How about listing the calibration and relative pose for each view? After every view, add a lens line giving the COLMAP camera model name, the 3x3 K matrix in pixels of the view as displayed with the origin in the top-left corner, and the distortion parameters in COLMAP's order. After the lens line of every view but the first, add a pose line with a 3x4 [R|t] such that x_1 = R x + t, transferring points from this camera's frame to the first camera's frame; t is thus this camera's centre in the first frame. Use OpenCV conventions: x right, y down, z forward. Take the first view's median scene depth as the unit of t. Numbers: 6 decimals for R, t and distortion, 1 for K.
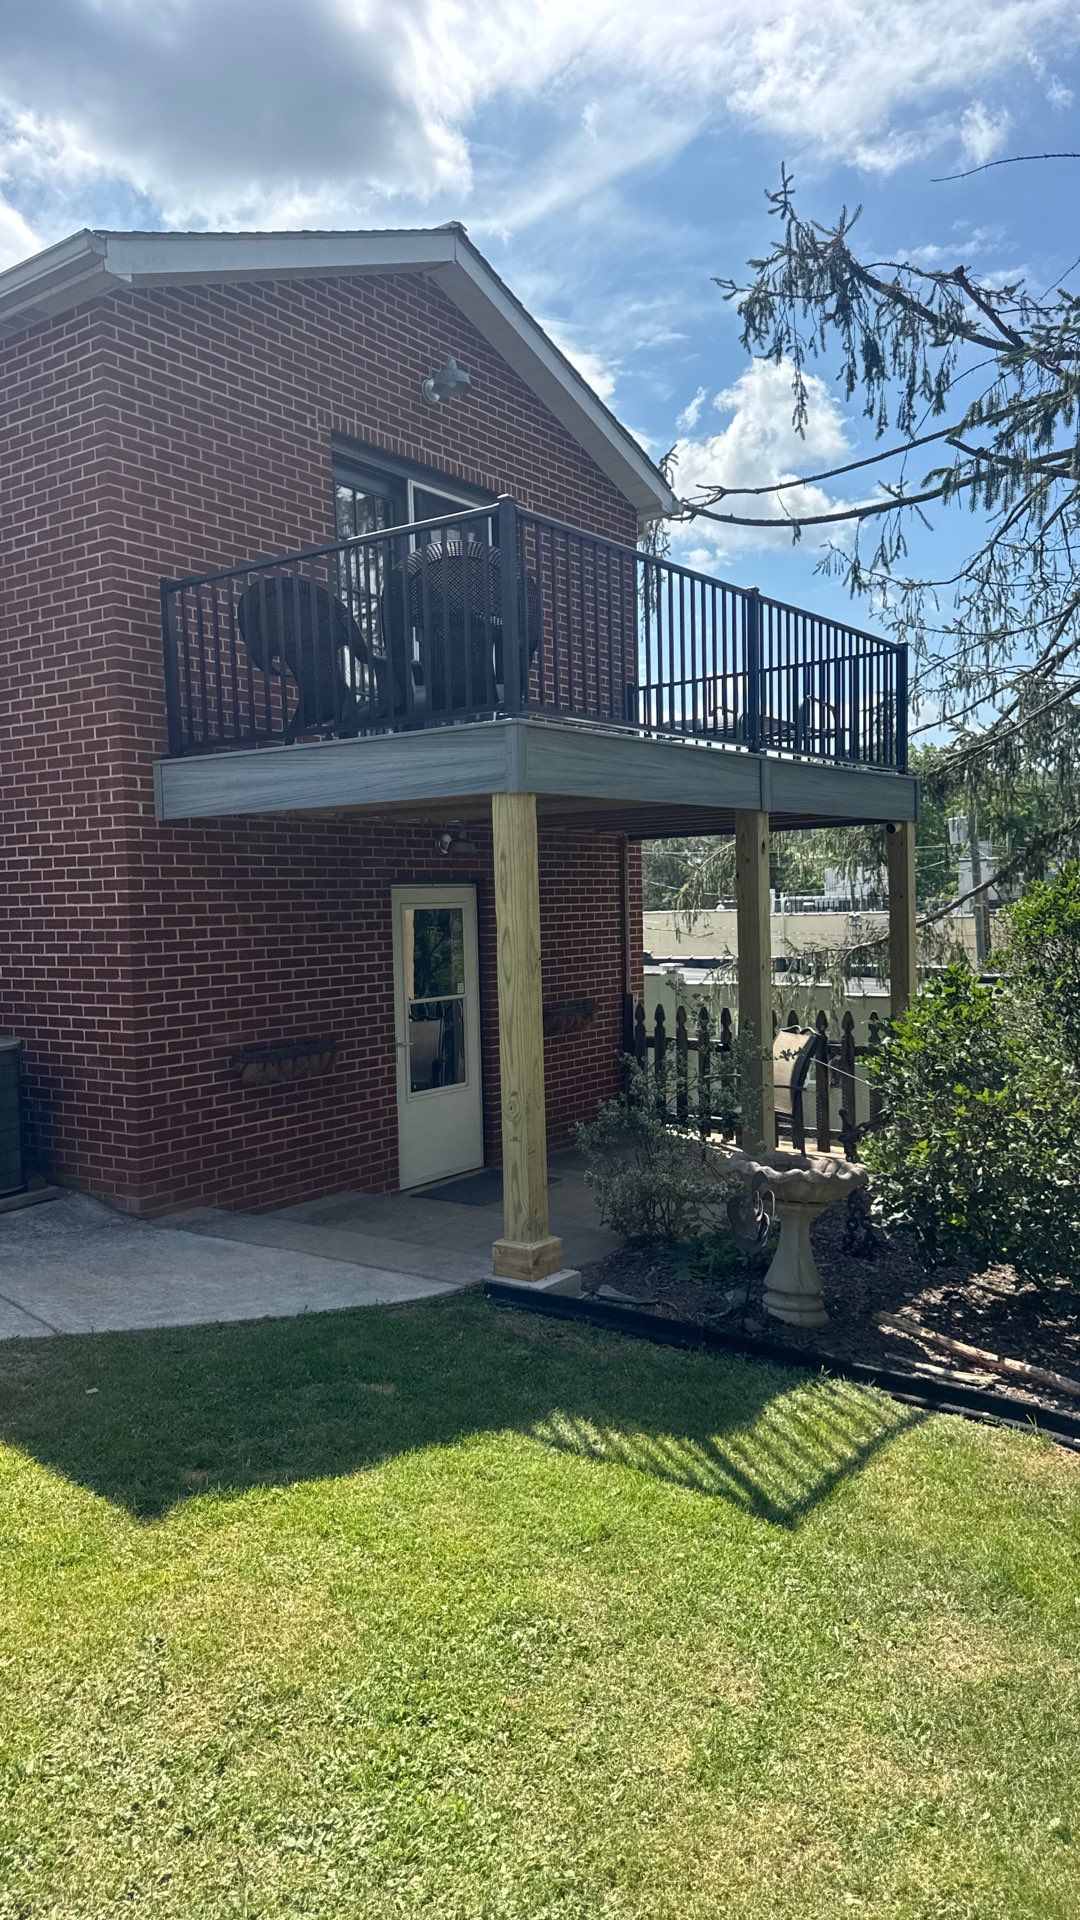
lens RADIAL K [[1352.3, 0, 524.4], [0, 1352.3, 961.2], [0, 0, 1]] dist [0.064071, -0.068579]
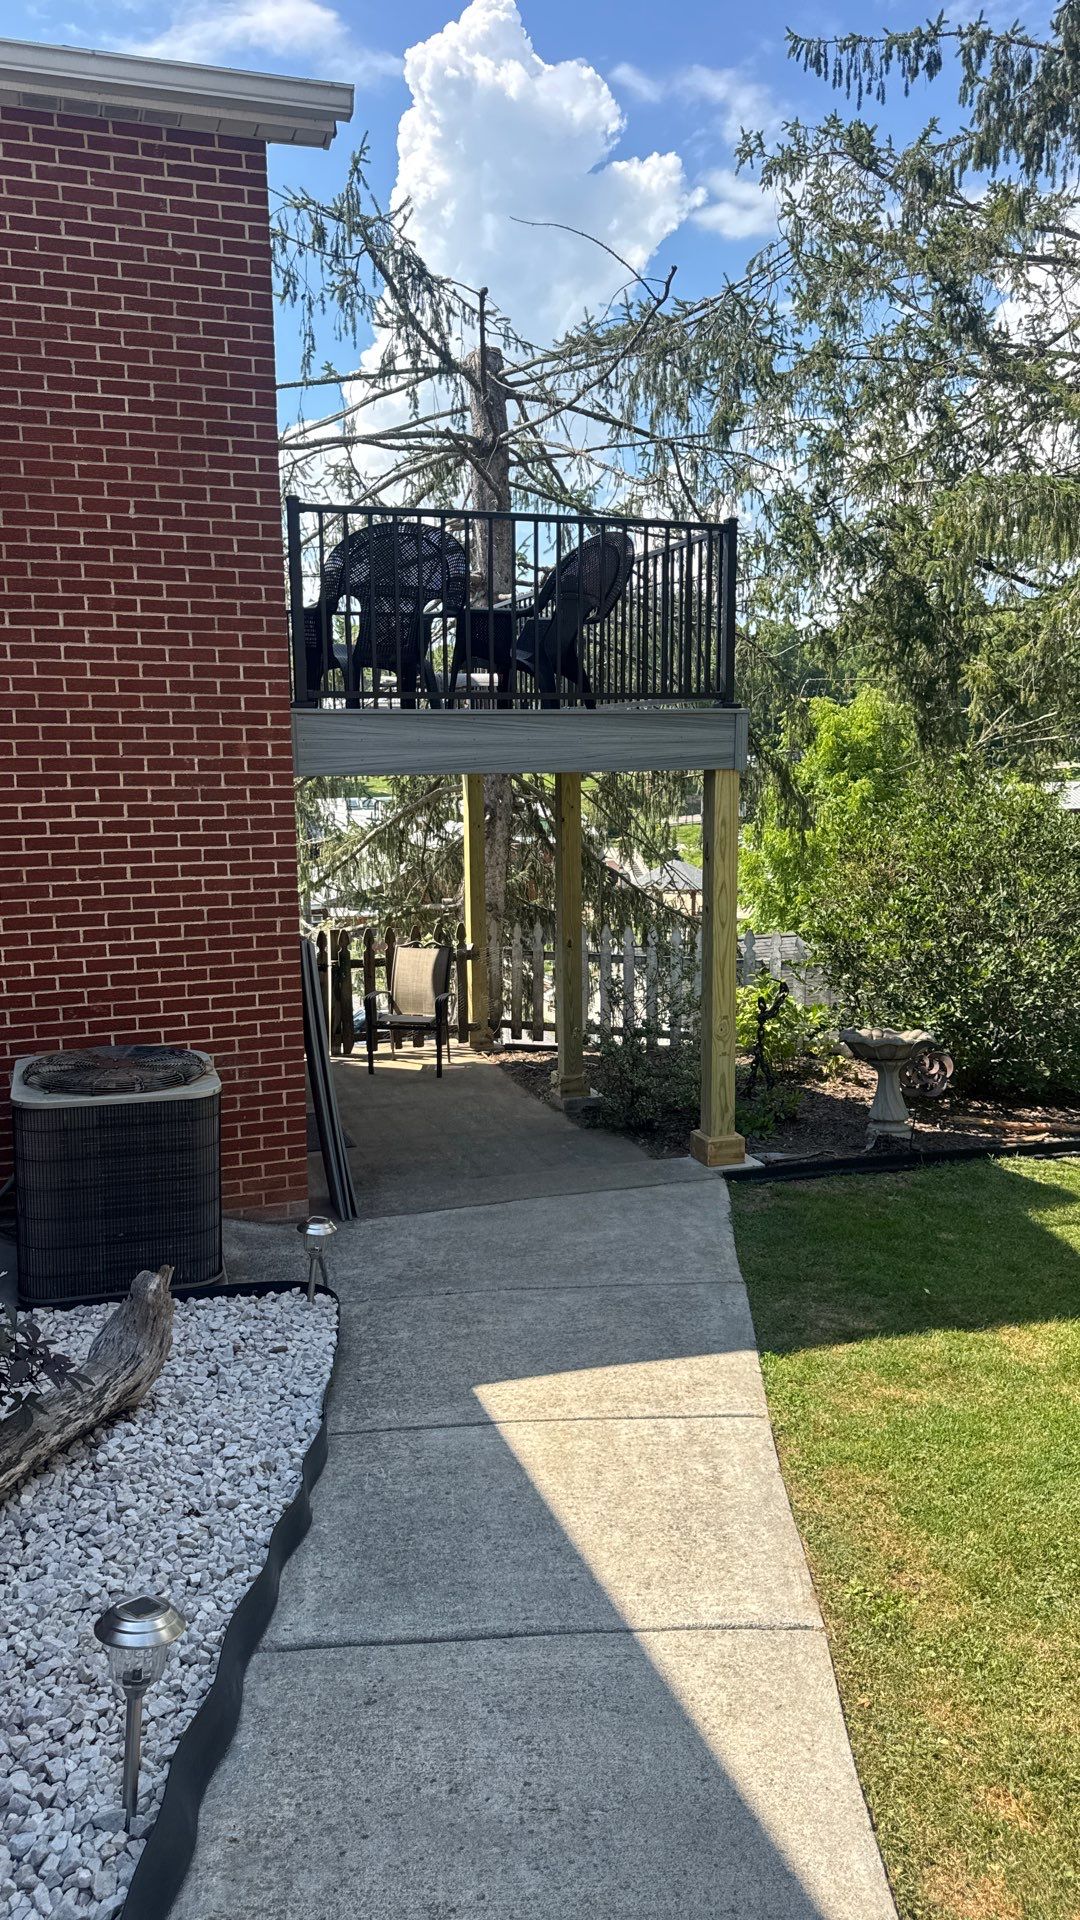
lens RADIAL K [[1352.3, 0, 535.8], [0, 1352.3, 957.1], [0, 0, 1]] dist [0.064071, -0.068579]
pose [[0.569332, -0.103093, 0.815618, -0.879972], [0.031599, 0.994117, 0.103597, -0.071479], [-0.821500, -0.033208, 0.569241, 0.354624]]
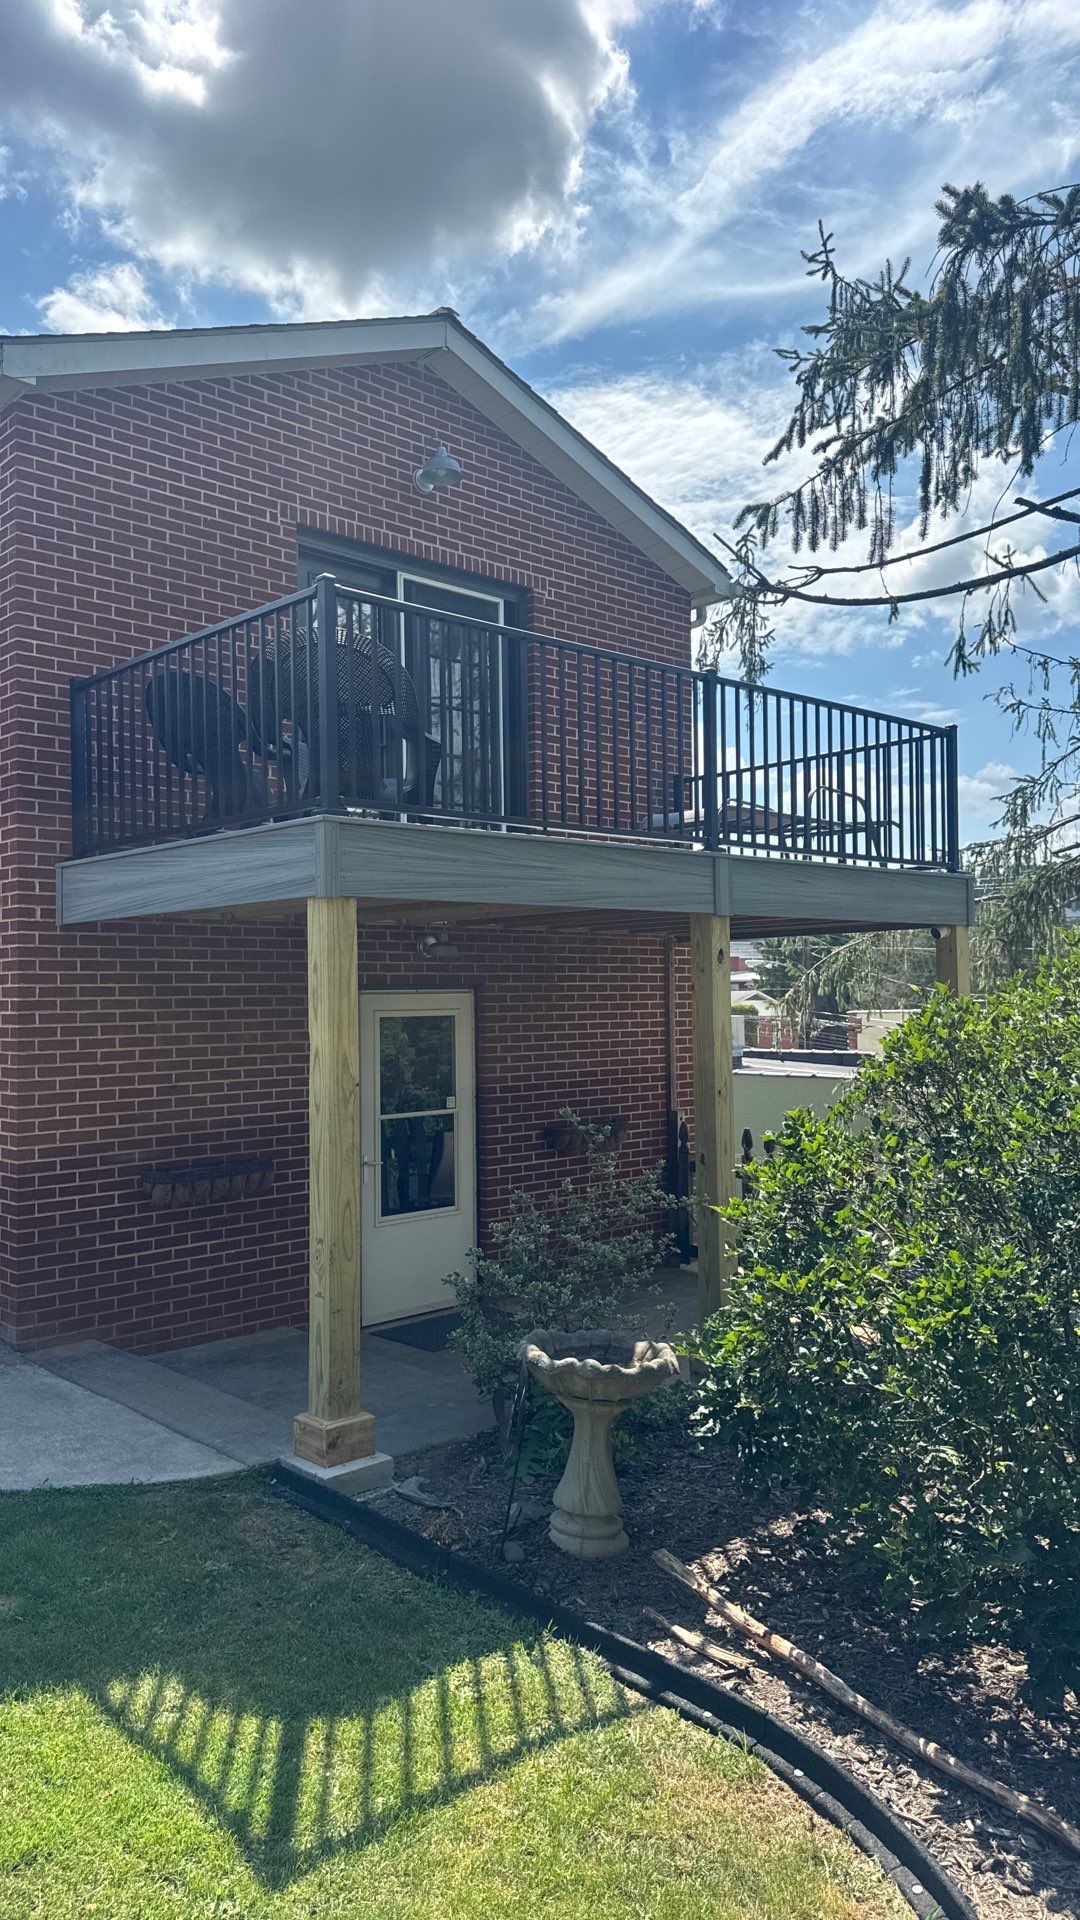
lens RADIAL K [[1352.3, 0, 538.4], [0, 1352.3, 944.5], [0, 0, 1]] dist [0.064071, -0.068579]
pose [[0.982420, 0.005392, -0.186607, 0.234292], [-0.020304, 0.996739, -0.078093, -0.021586], [0.185578, 0.080509, 0.979326, 0.122015]]
